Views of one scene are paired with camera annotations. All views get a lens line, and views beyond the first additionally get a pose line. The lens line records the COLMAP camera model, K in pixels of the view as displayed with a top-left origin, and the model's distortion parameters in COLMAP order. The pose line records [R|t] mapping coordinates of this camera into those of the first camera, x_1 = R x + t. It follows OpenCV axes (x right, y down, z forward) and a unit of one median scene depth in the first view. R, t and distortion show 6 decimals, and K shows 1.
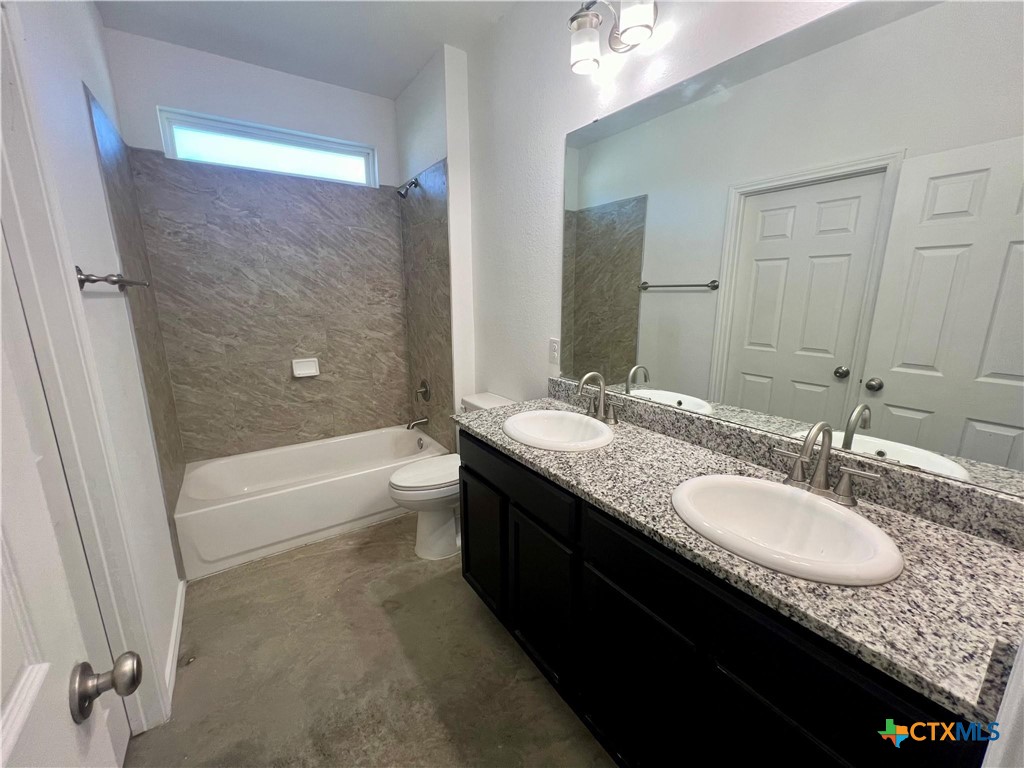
lens RADIAL K [[412.8, 0, 510.8], [0, 412.8, 382.3], [0, 0, 1]] dist [-0.001247, 0.000049]
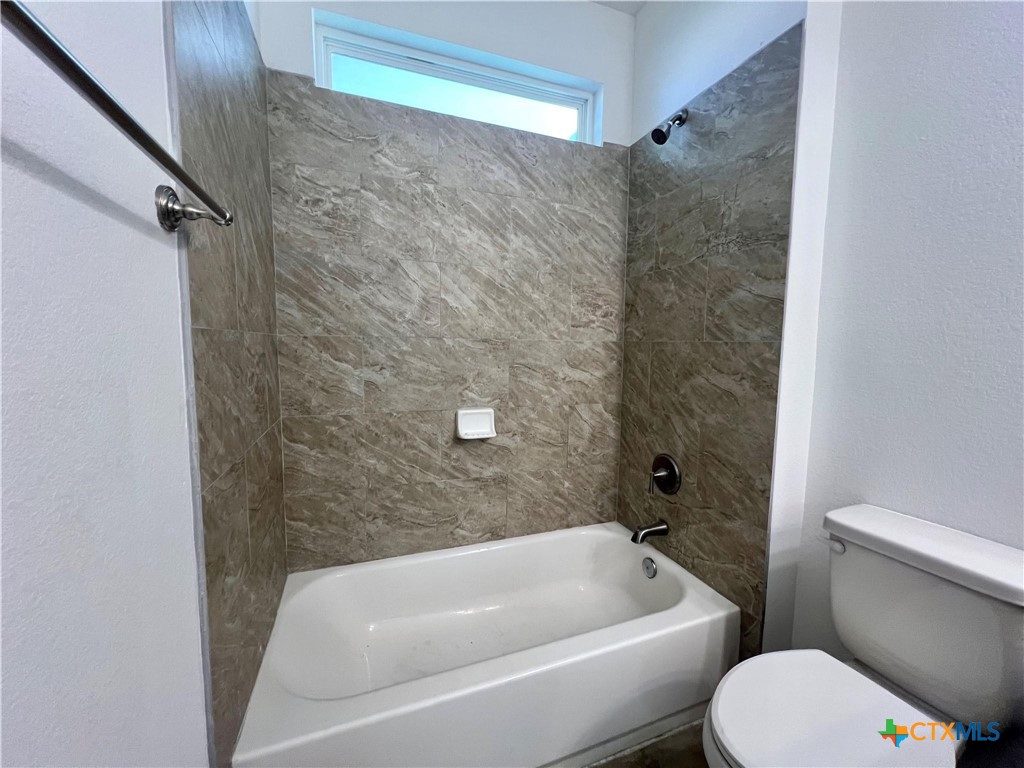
lens RADIAL K [[412.8, 0, 510.8], [0, 412.8, 382.3], [0, 0, 1]] dist [-0.001247, 0.000049]
pose [[0.970865, 0.031895, -0.237493, -0.313262], [-0.061294, 0.991185, -0.117450, -0.028499], [0.231654, 0.128585, 0.964263, 0.426925]]
